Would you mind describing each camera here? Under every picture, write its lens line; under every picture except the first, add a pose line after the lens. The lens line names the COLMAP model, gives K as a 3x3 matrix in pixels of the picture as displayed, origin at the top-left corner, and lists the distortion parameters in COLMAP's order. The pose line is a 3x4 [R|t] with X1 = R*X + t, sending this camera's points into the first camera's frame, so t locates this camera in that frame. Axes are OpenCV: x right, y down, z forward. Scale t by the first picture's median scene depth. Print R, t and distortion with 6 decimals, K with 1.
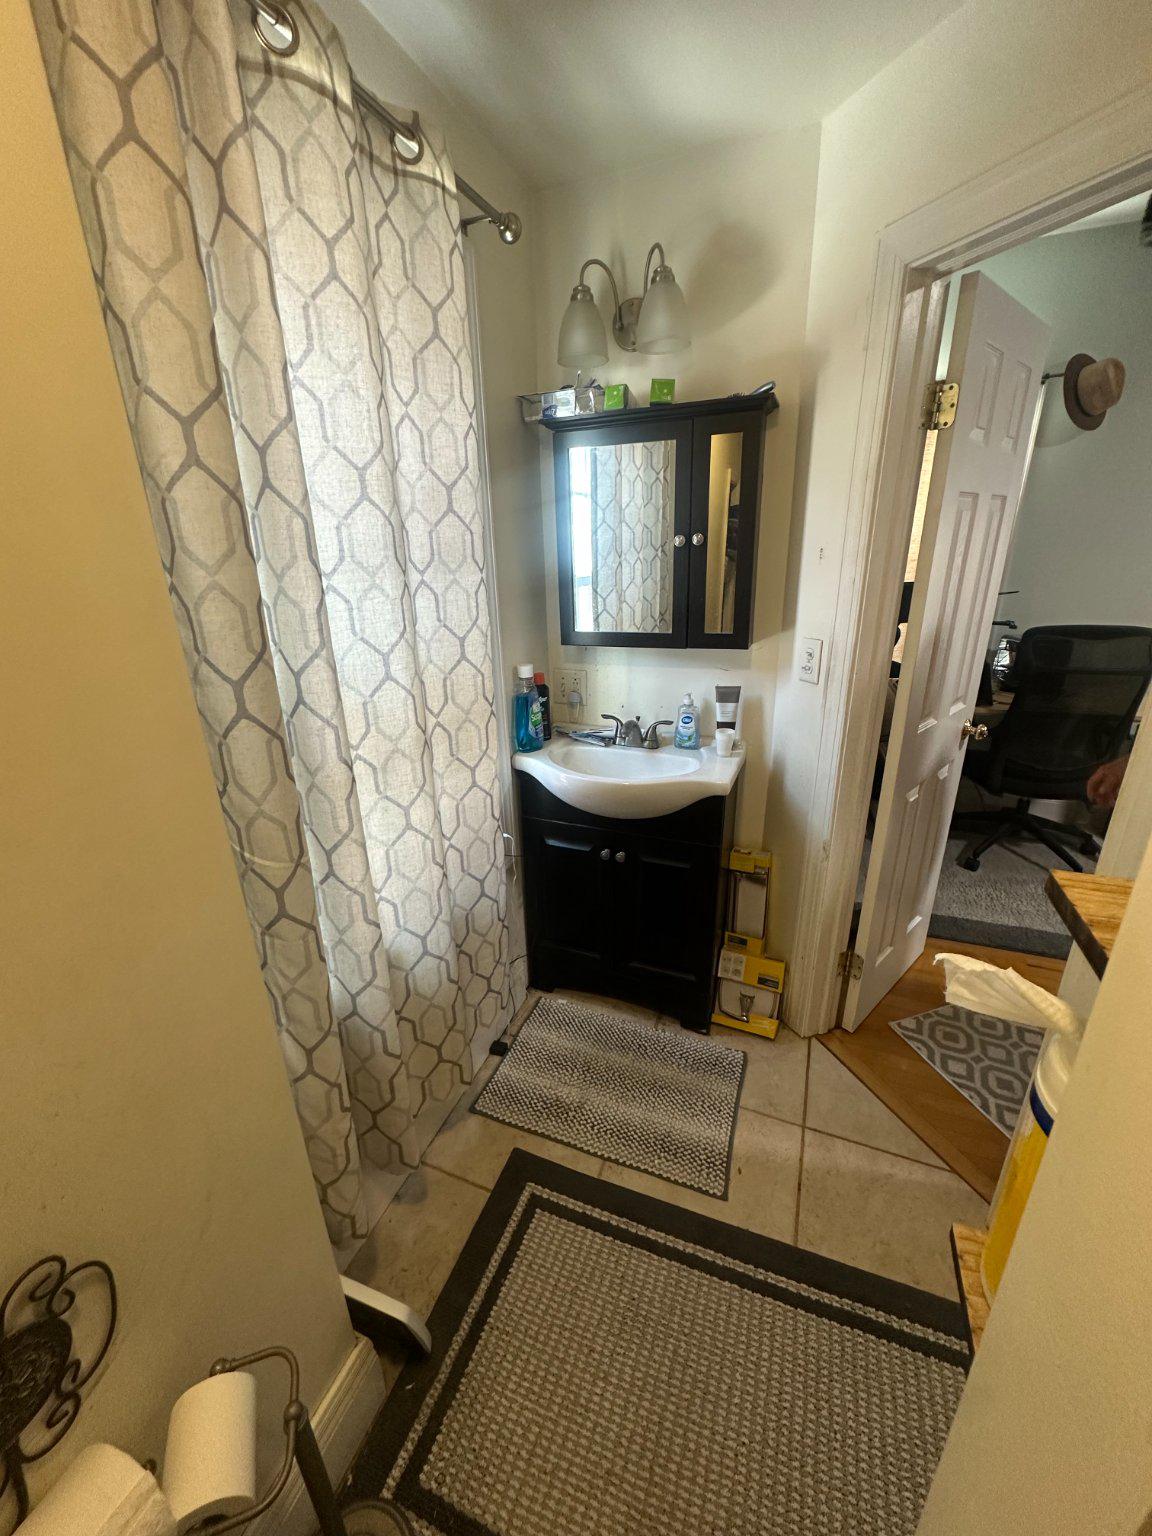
lens RADIAL K [[615.3, 0, 578.9], [0, 615.3, 763.4], [0, 0, 1]] dist [-0.003559, -0.000198]
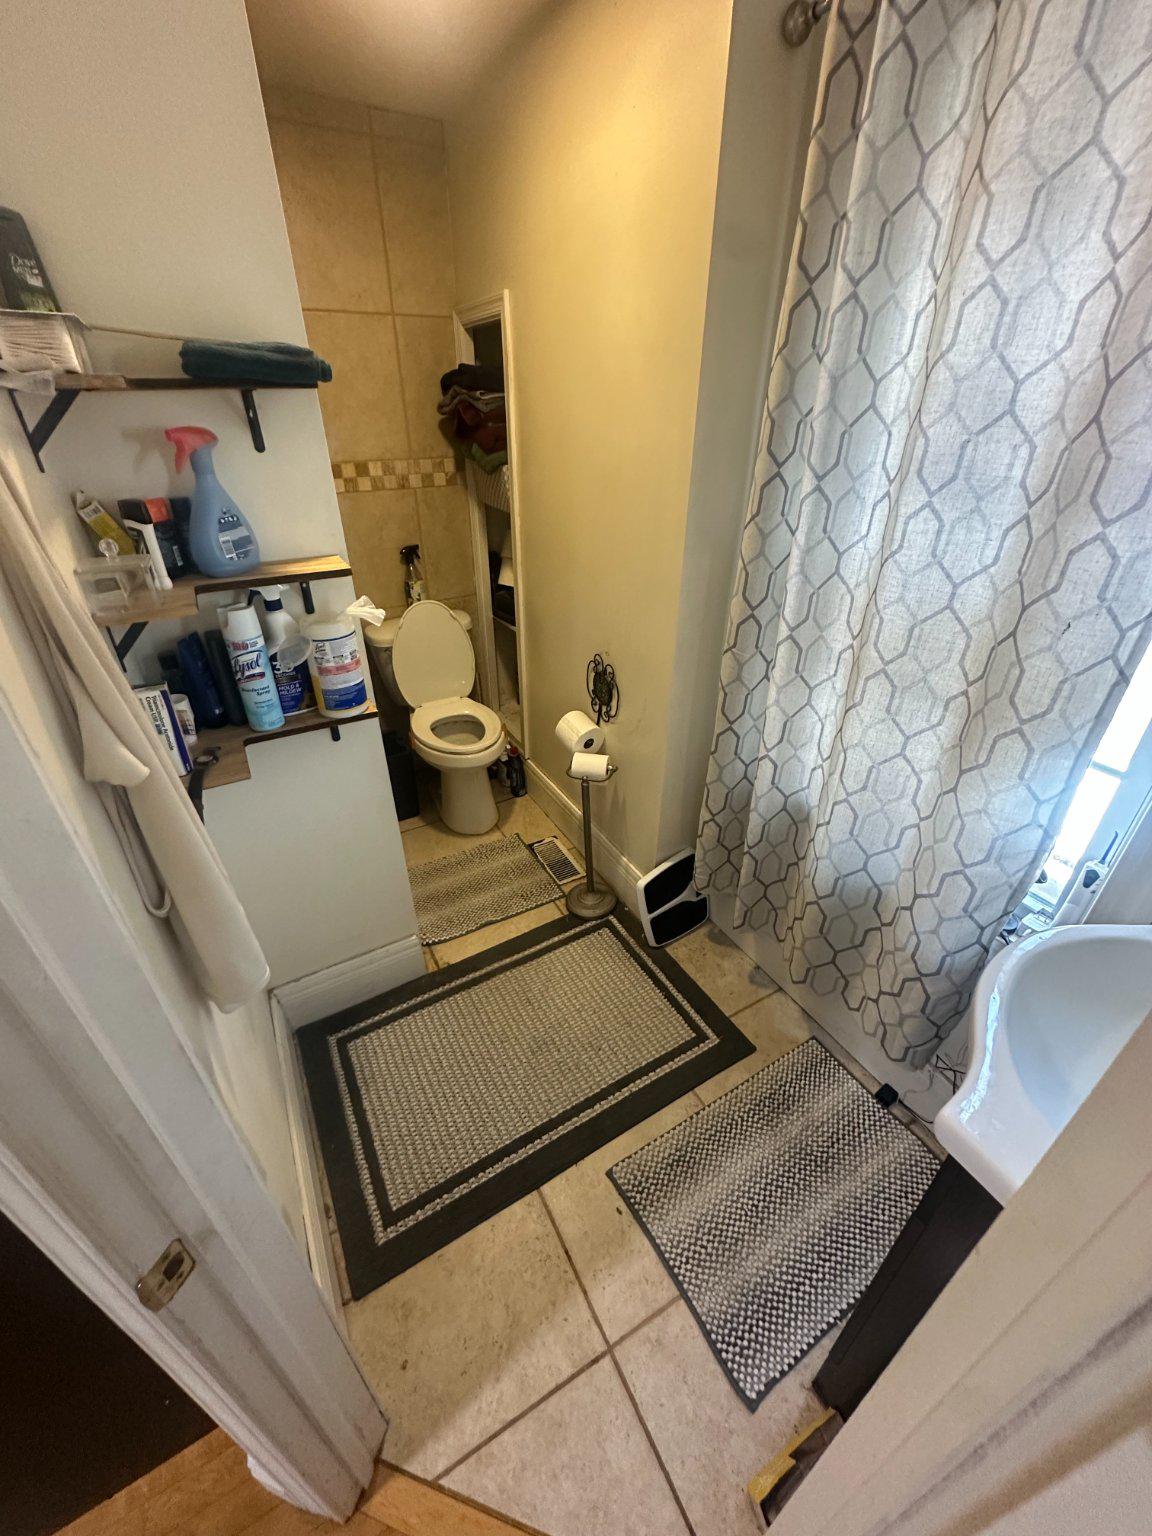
lens RADIAL K [[615.3, 0, 579.5], [0, 615.3, 770.6], [0, 0, 1]] dist [-0.003559, -0.000198]
pose [[-0.627772, 0.422637, -0.653666, 0.629559], [-0.248862, 0.686710, 0.683006, -0.398113], [0.737543, 0.591445, -0.325919, 0.882990]]
